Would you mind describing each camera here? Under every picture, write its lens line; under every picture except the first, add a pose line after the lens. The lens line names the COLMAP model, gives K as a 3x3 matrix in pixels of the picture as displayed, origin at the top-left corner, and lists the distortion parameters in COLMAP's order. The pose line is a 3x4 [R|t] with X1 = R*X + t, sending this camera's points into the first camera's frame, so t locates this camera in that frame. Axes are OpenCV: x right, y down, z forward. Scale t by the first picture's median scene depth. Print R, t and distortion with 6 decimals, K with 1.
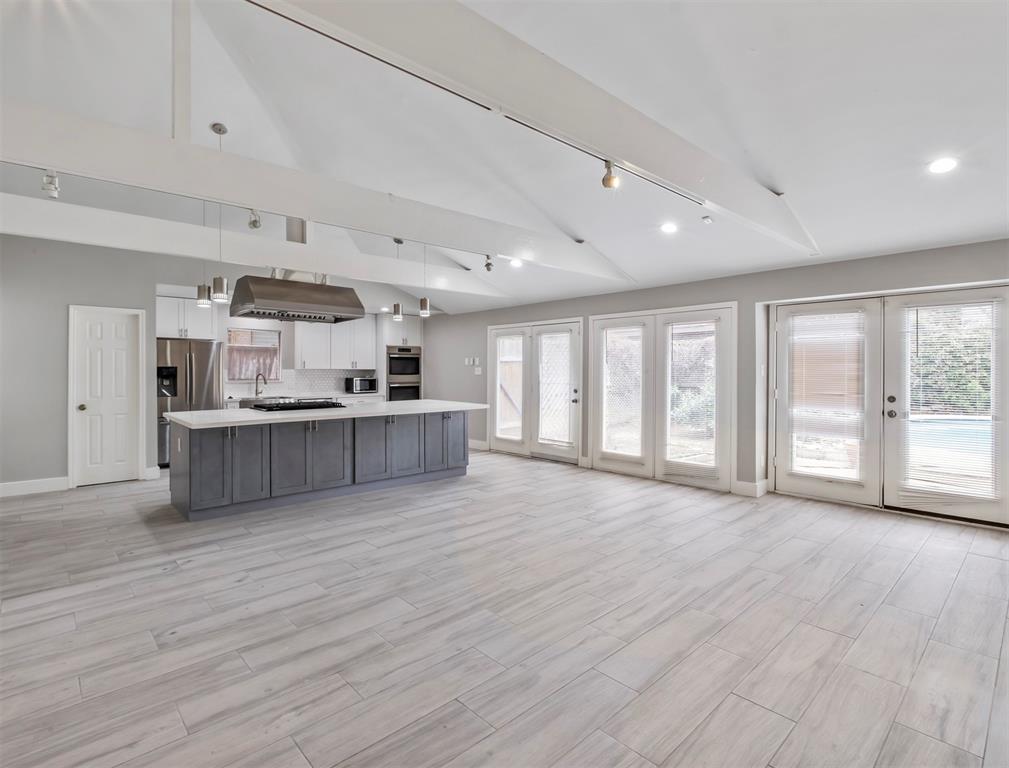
lens RADIAL K [[503.1, 0, 480.0], [0, 503.1, 368.1], [0, 0, 1]] dist [-0.005883, -0.001830]
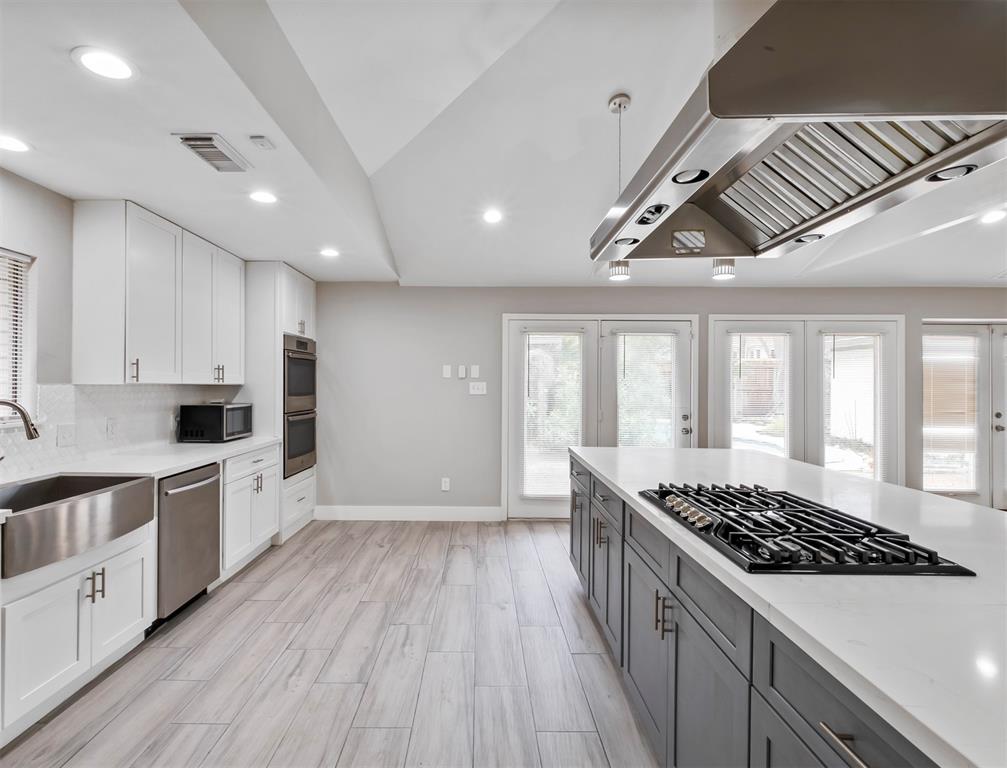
lens RADIAL K [[547.5, 0, 474.1], [0, 547.5, 383.9], [0, 0, 1]] dist [0.000744, -0.001315]
pose [[0.656932, 0.002048, 0.753947, -0.777630], [-0.009424, 0.999940, 0.005495, -0.004107], [-0.753891, -0.010715, 0.656912, 0.938351]]
